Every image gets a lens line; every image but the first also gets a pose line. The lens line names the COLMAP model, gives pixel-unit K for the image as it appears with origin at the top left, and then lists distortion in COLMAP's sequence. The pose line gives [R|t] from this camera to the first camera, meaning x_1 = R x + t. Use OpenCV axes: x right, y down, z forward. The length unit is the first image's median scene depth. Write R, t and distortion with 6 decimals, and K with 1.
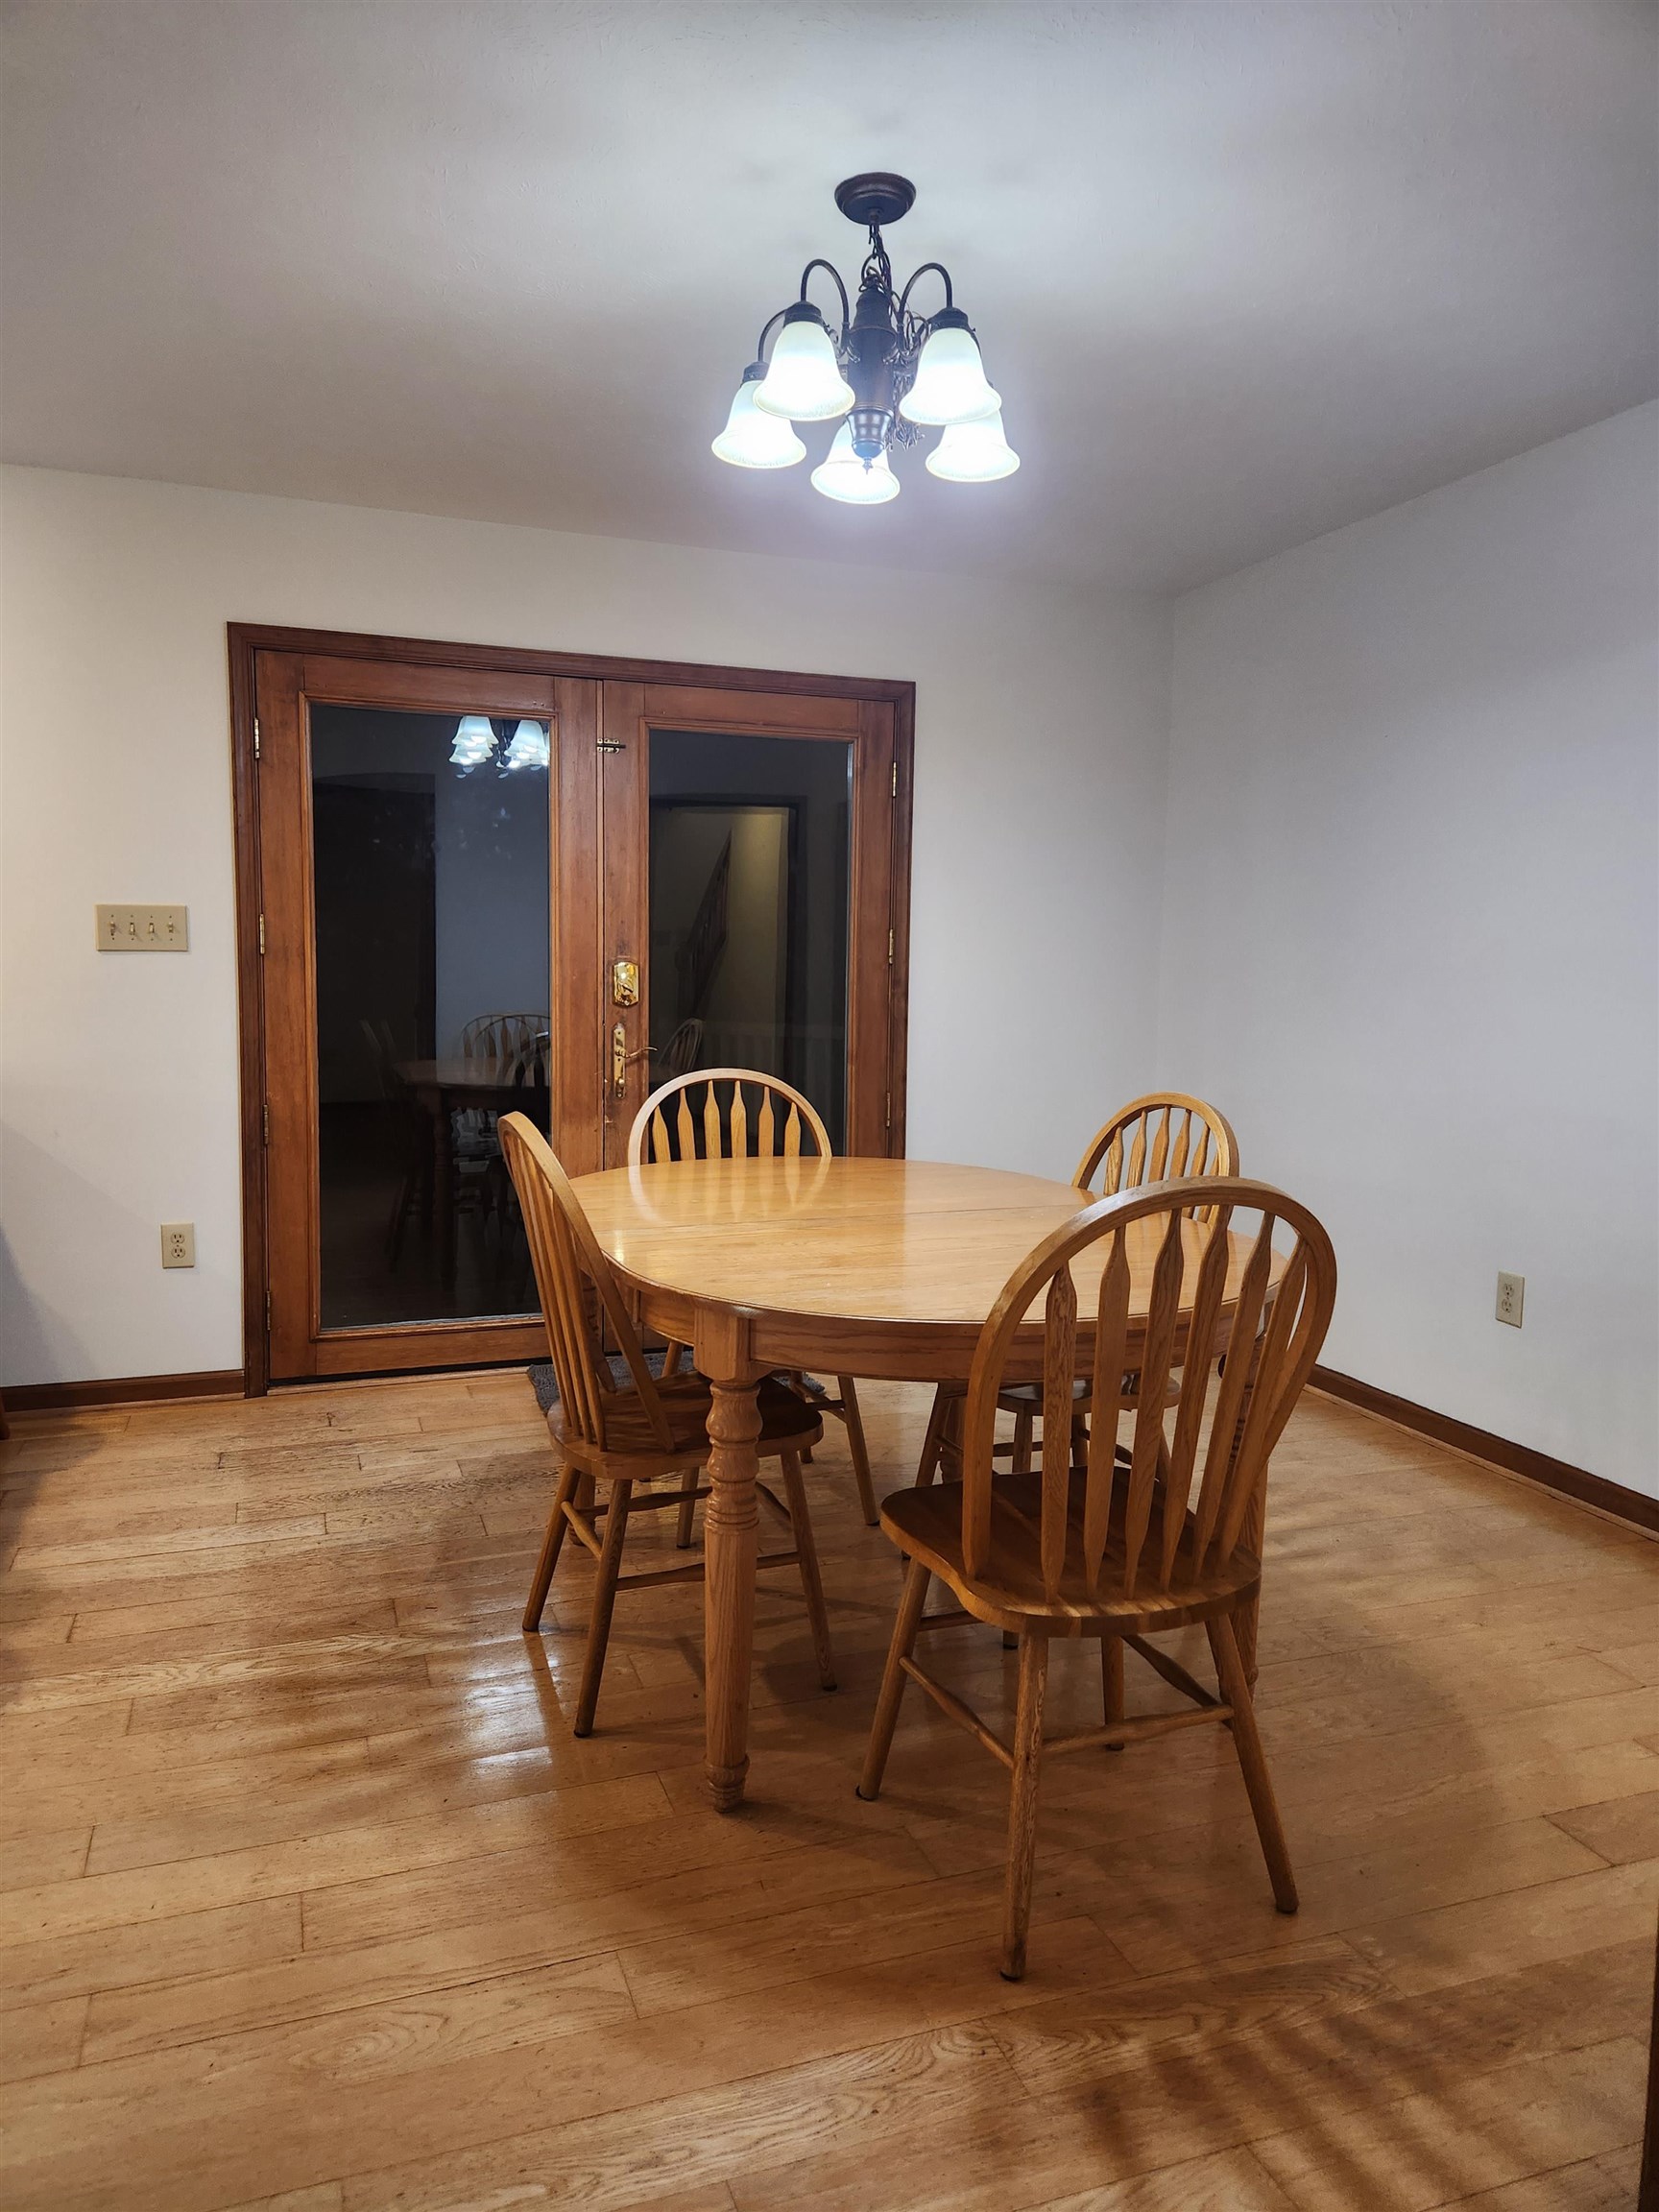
lens RADIAL K [[1484.3, 0, 834.4], [0, 1484.3, 1105.6], [0, 0, 1]] dist [0.102784, -0.095679]
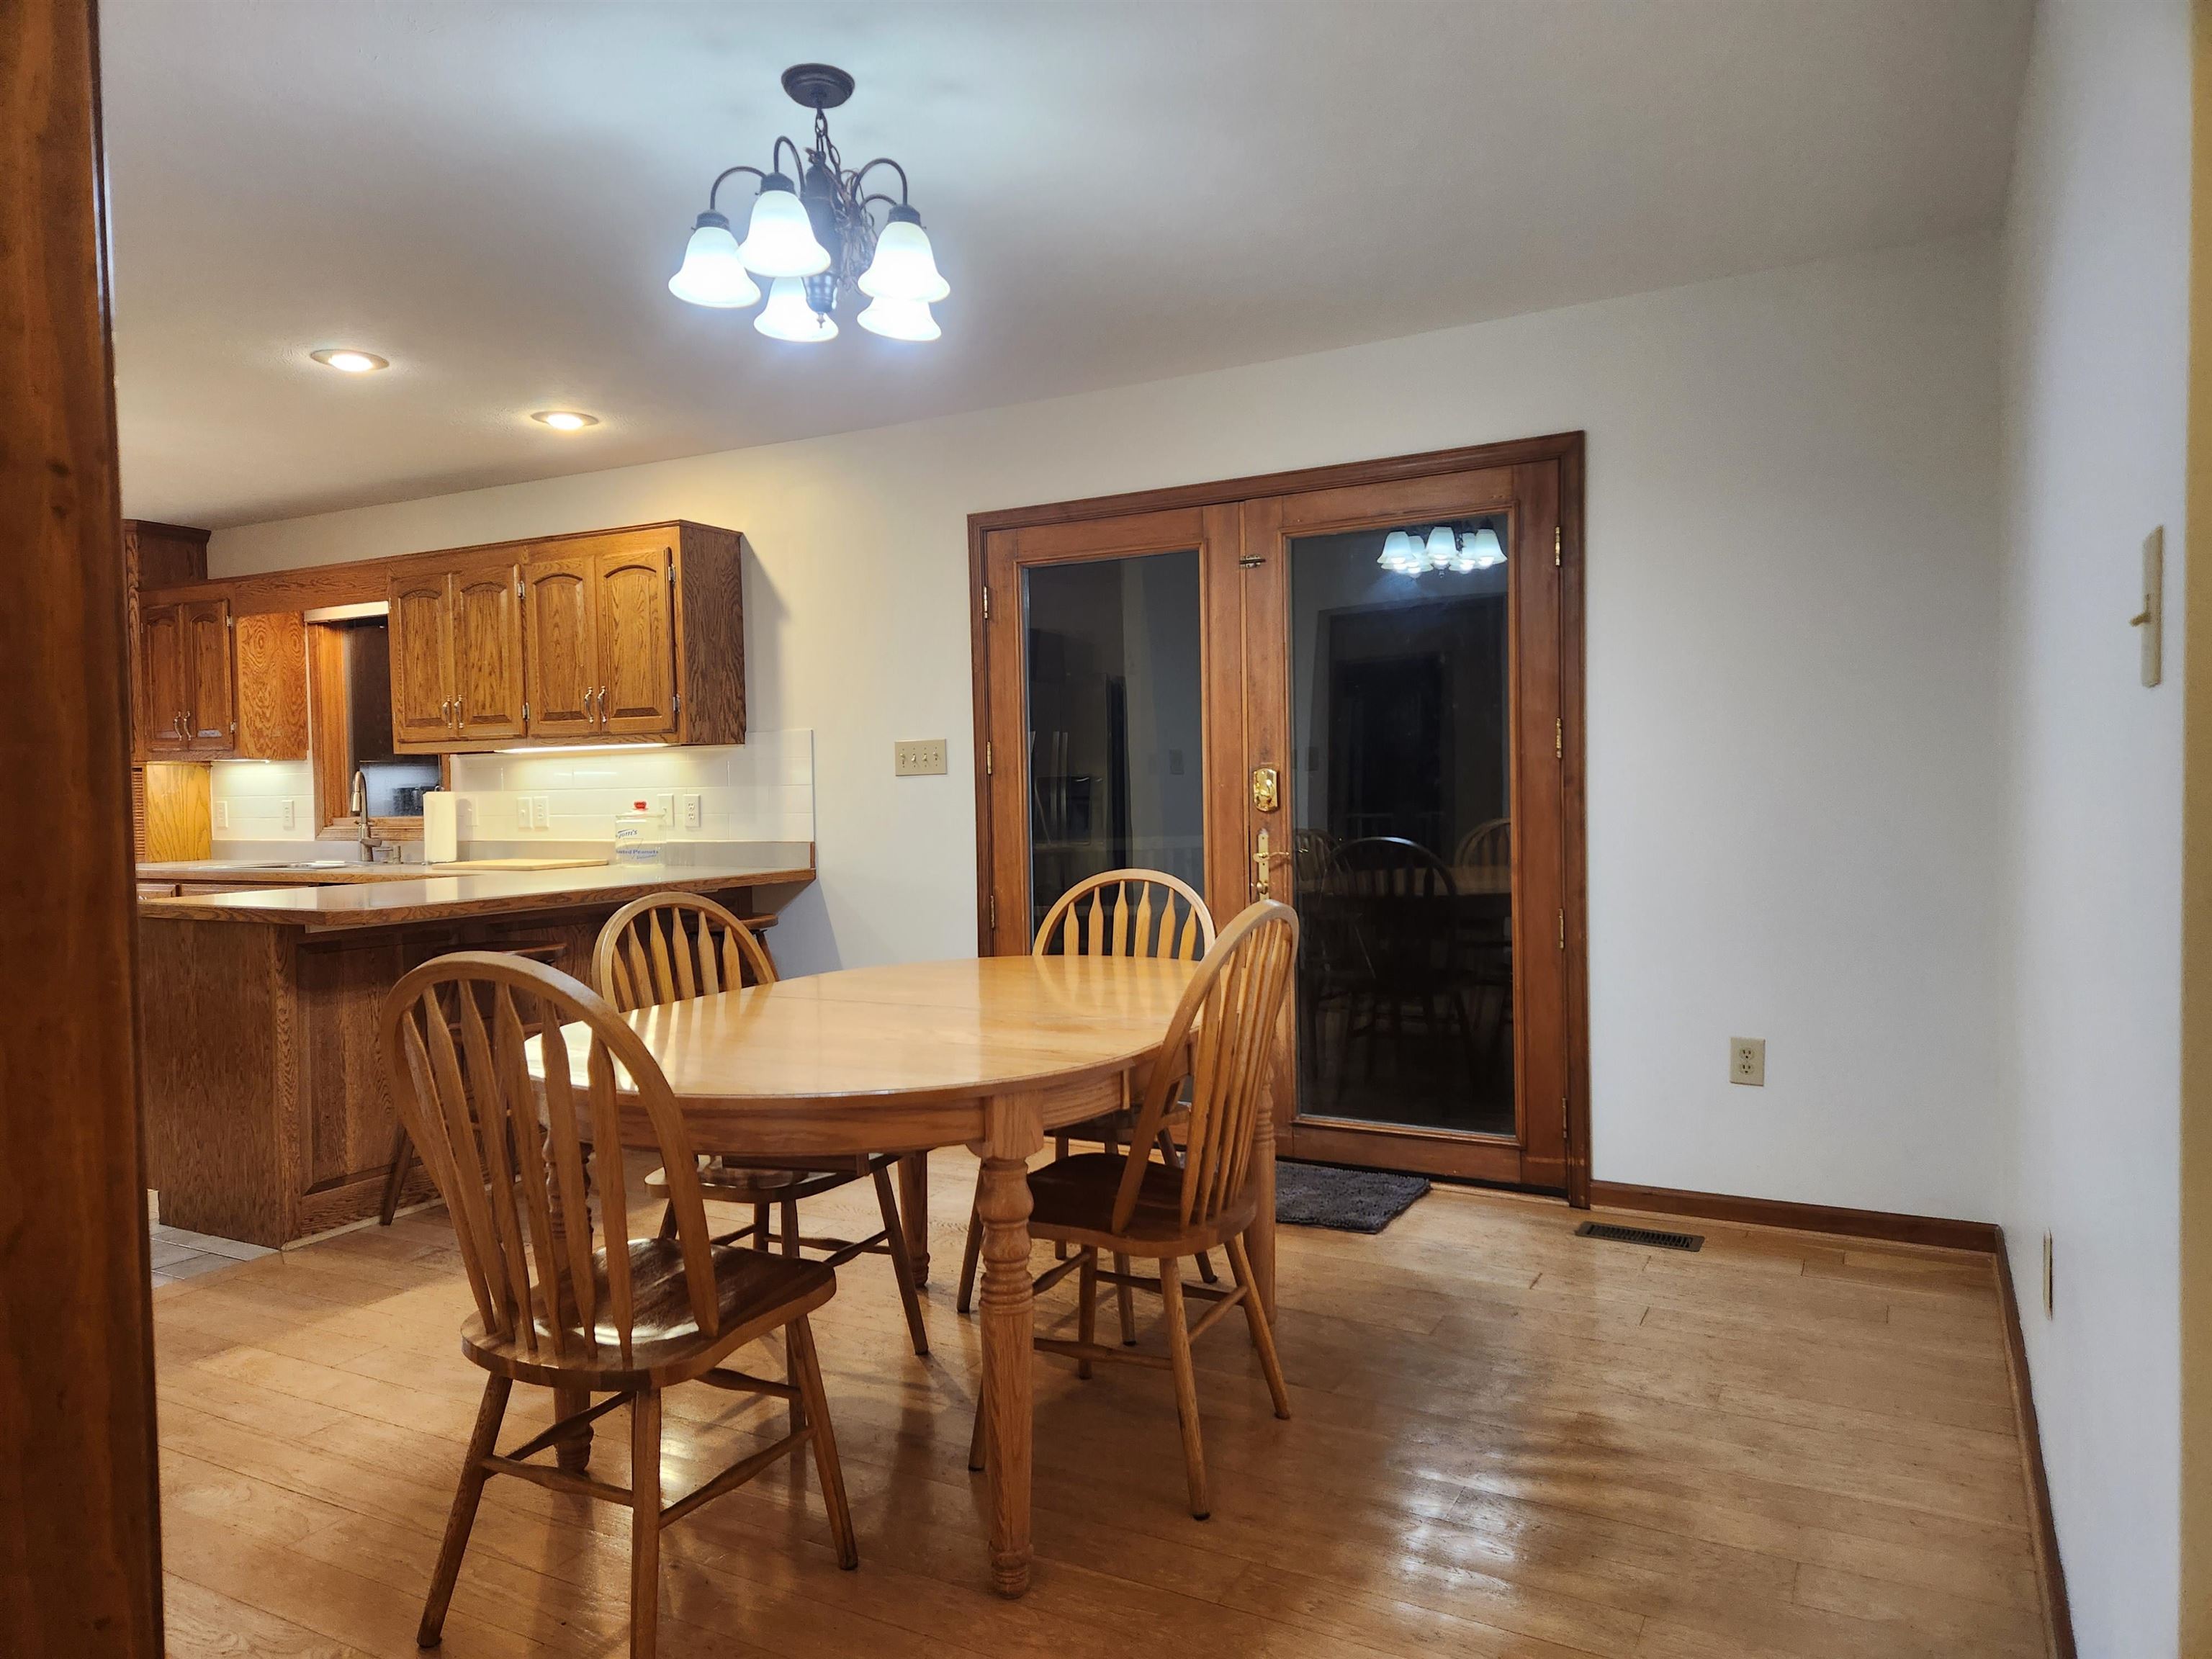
lens RADIAL K [[1484.3, 0, 1093.9], [0, 1484.3, 841.2], [0, 0, 1]] dist [0.102784, -0.095679]
pose [[0.652162, 0.001946, -0.758077, 0.614500], [-0.042660, 0.998506, -0.034137, -0.007532], [0.756878, 0.054602, 0.651271, 0.277590]]
